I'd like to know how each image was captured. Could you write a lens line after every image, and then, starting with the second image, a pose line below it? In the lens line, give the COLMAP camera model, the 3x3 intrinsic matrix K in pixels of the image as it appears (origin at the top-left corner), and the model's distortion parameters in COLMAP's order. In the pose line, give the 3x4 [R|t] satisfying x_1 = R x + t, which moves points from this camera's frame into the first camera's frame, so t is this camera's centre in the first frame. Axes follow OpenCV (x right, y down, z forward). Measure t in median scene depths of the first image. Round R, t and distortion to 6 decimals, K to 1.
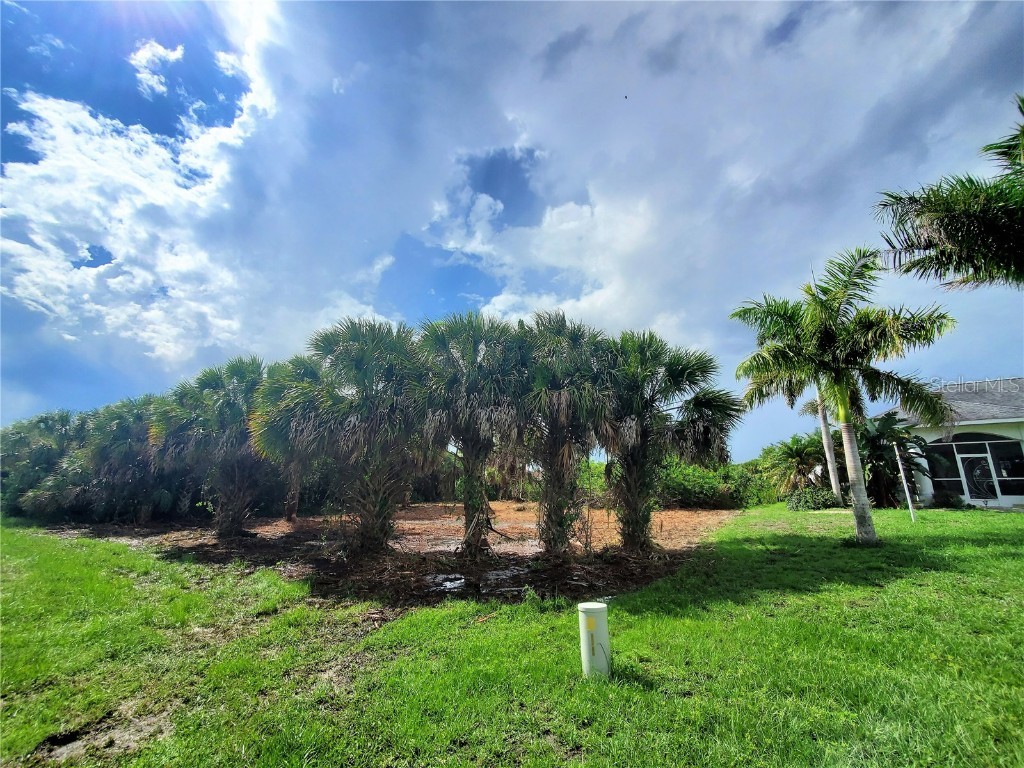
lens RADIAL K [[404.8, 0, 512.0], [0, 404.8, 384.0], [0, 0, 1]] dist [-0.000609, -0.000095]
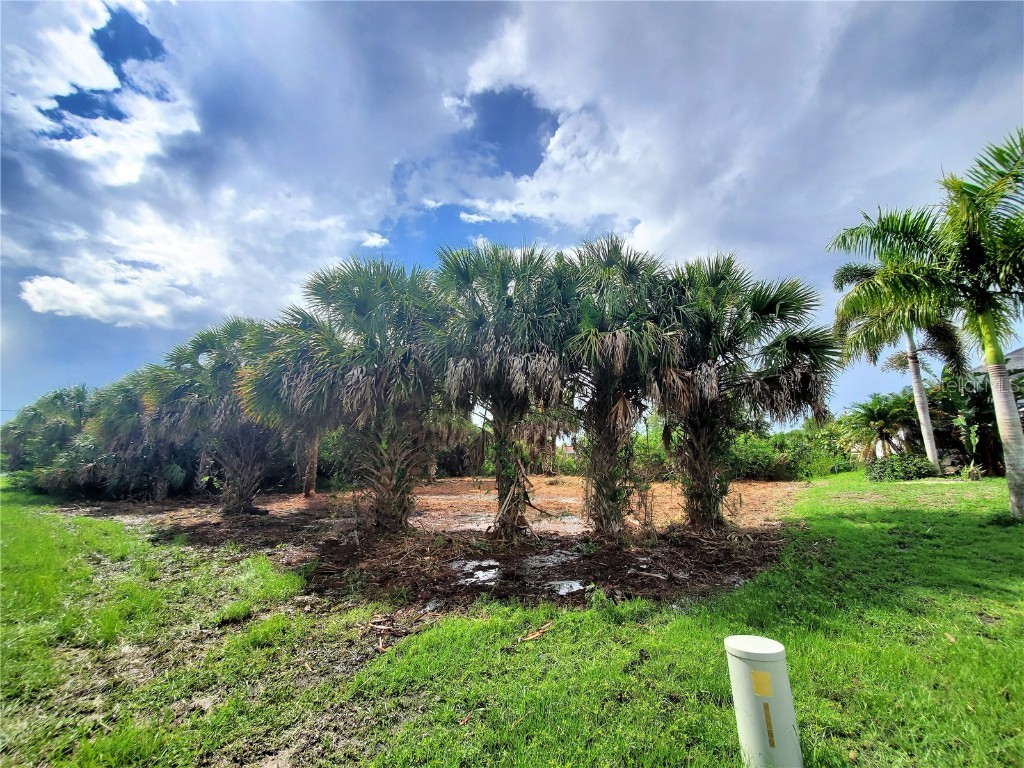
lens RADIAL K [[404.8, 0, 512.0], [0, 404.8, 384.0], [0, 0, 1]] dist [-0.000609, -0.000095]
pose [[0.998119, -0.022246, -0.057134, -0.033609], [0.025406, 0.998153, 0.055181, 0.064915], [0.055800, -0.056529, 0.996840, 0.185213]]
